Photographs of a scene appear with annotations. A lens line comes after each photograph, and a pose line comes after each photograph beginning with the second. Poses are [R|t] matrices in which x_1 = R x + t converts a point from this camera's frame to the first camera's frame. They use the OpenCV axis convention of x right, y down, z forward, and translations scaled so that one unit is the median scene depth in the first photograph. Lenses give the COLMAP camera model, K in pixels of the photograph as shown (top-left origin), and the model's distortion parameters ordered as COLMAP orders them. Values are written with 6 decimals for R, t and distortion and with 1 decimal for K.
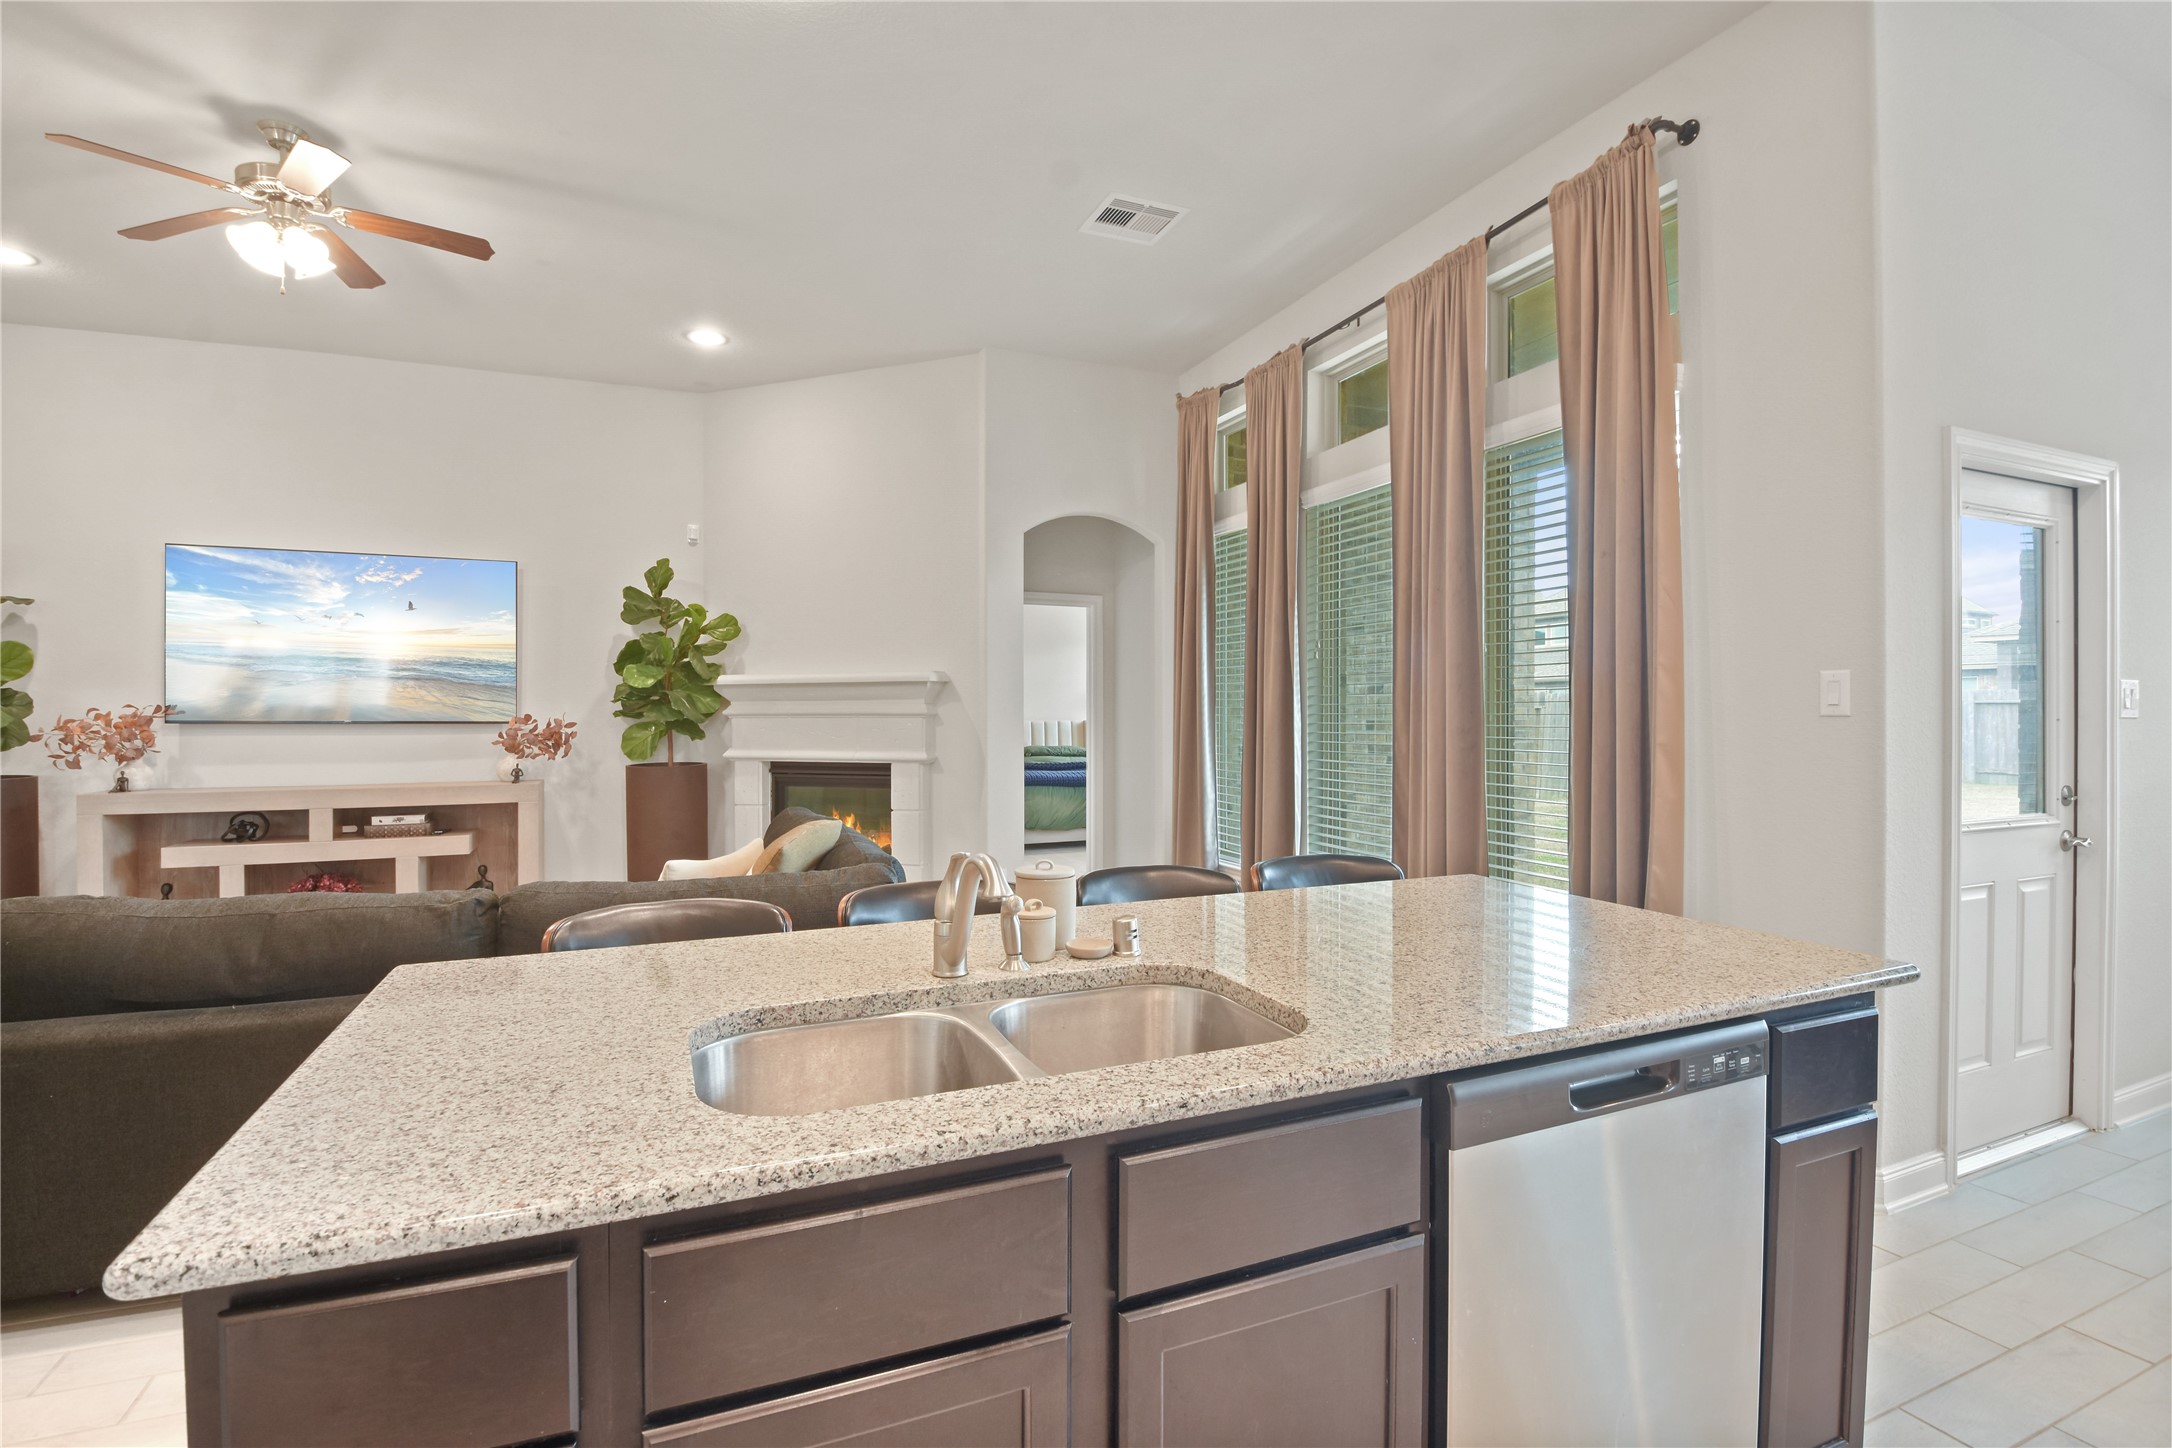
lens RADIAL K [[1017.7, 0, 1062.9], [0, 1017.7, 723.8], [0, 0, 1]] dist [-0.023881, -0.002697]
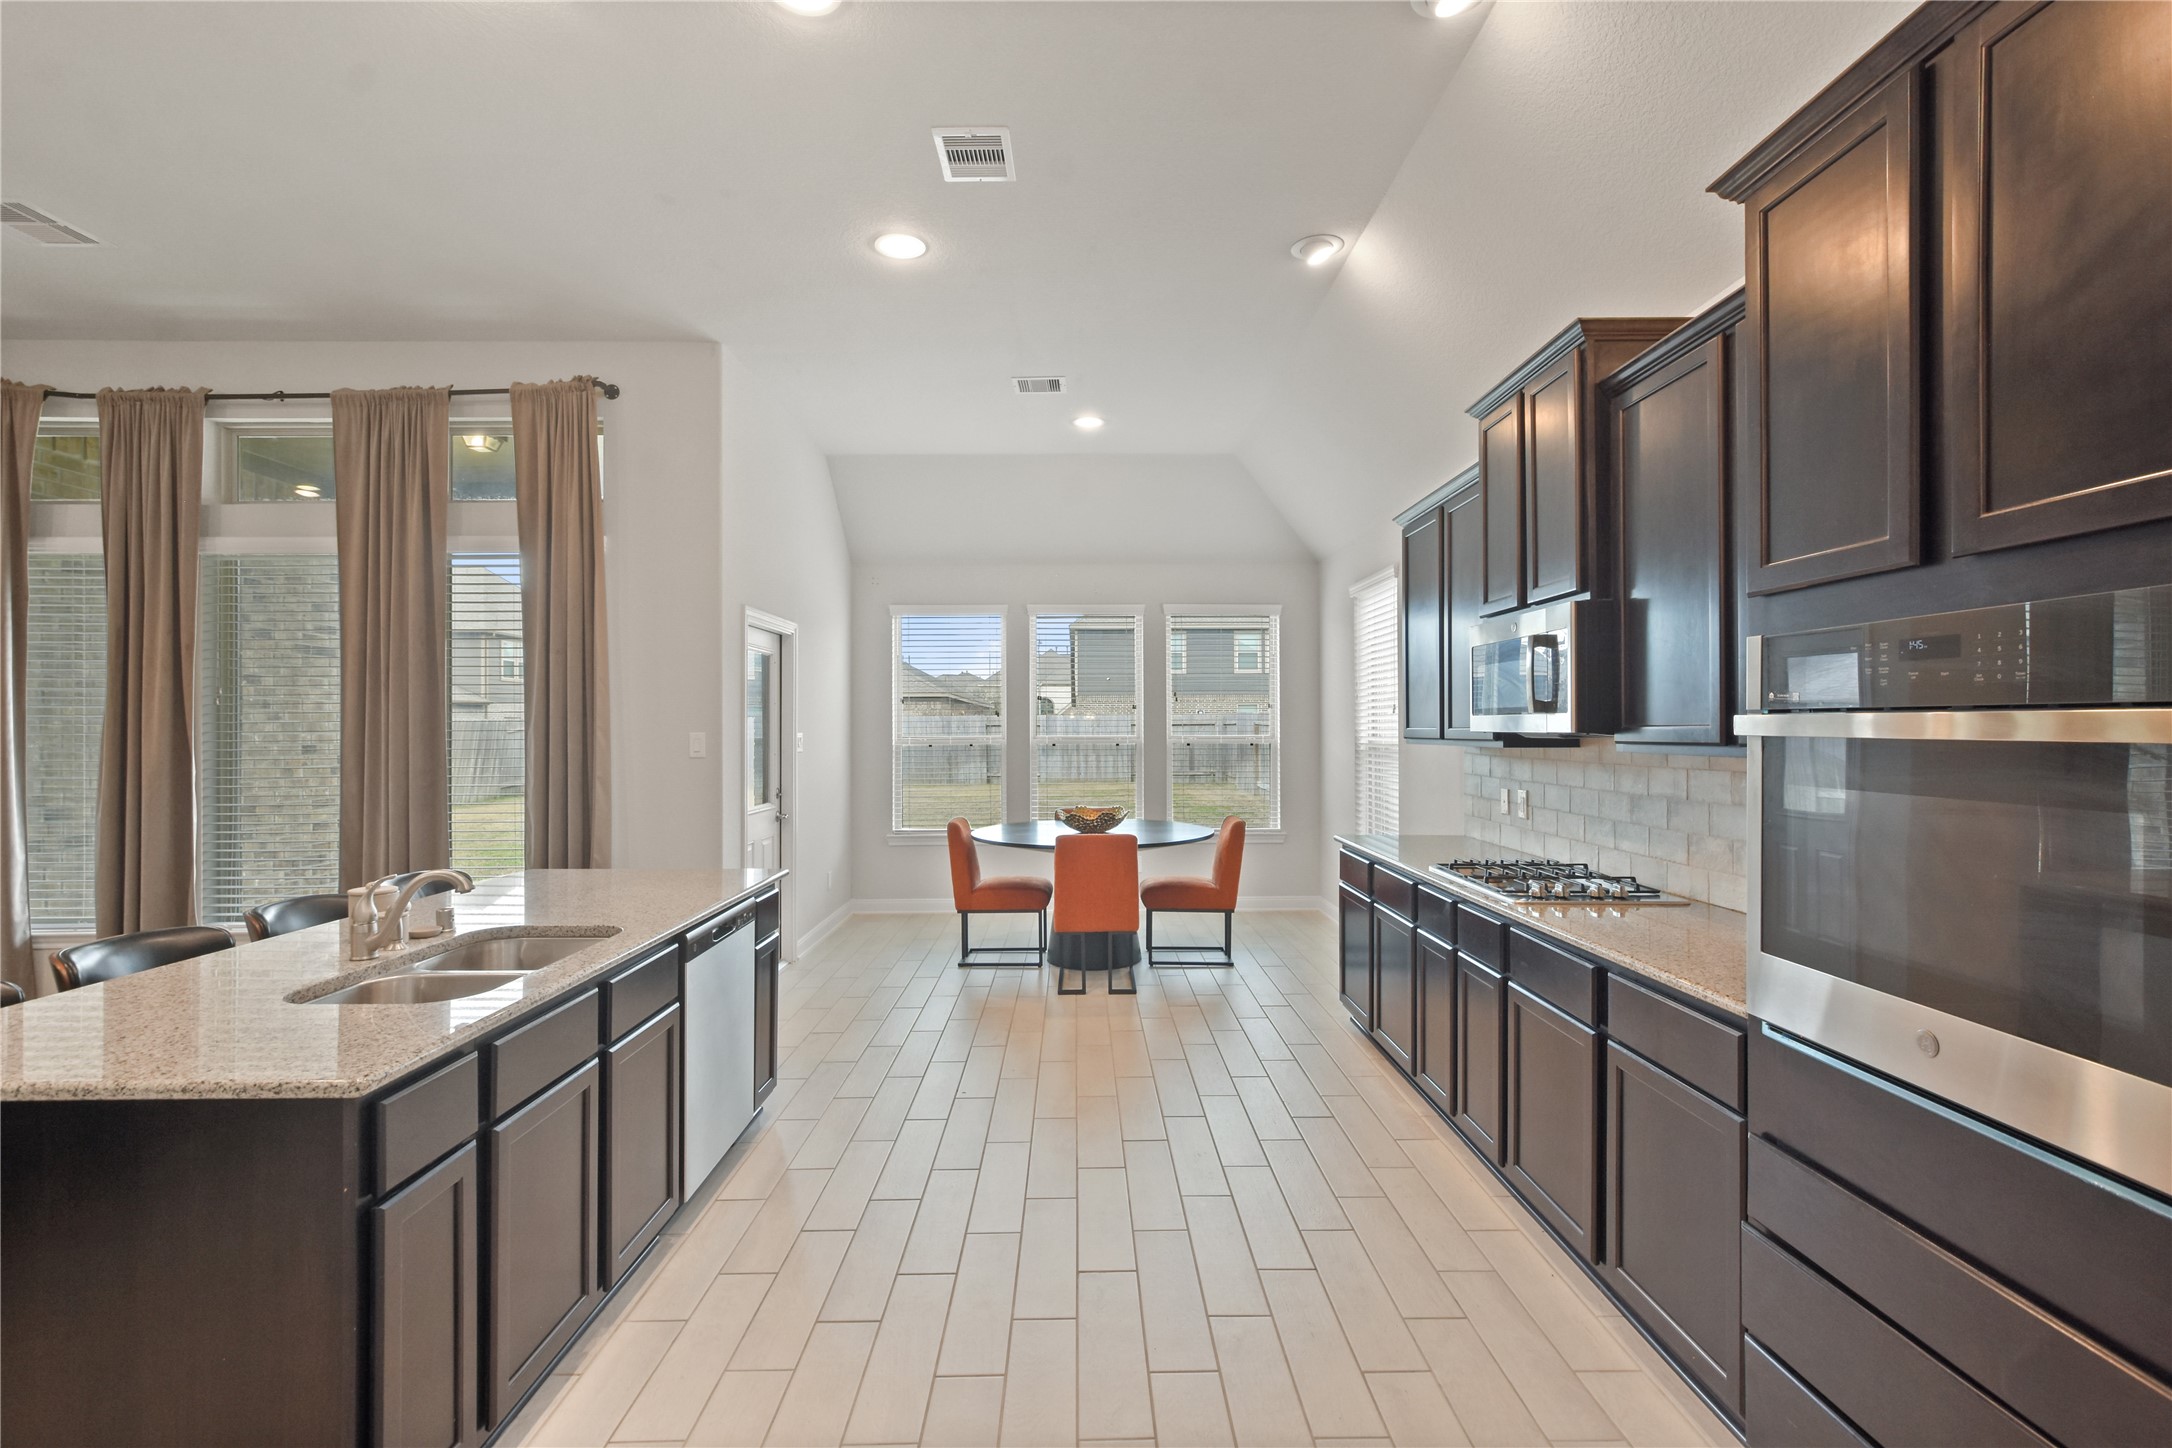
lens RADIAL K [[992.5, 0, 1102.8], [0, 992.5, 716.3], [0, 0, 1]] dist [-0.002842, 0.002819]
pose [[0.365296, 0.007283, 0.930863, -0.303336], [0.013699, 0.999819, -0.013199, -0.023524], [-0.930791, 0.017573, 0.365130, -0.163088]]
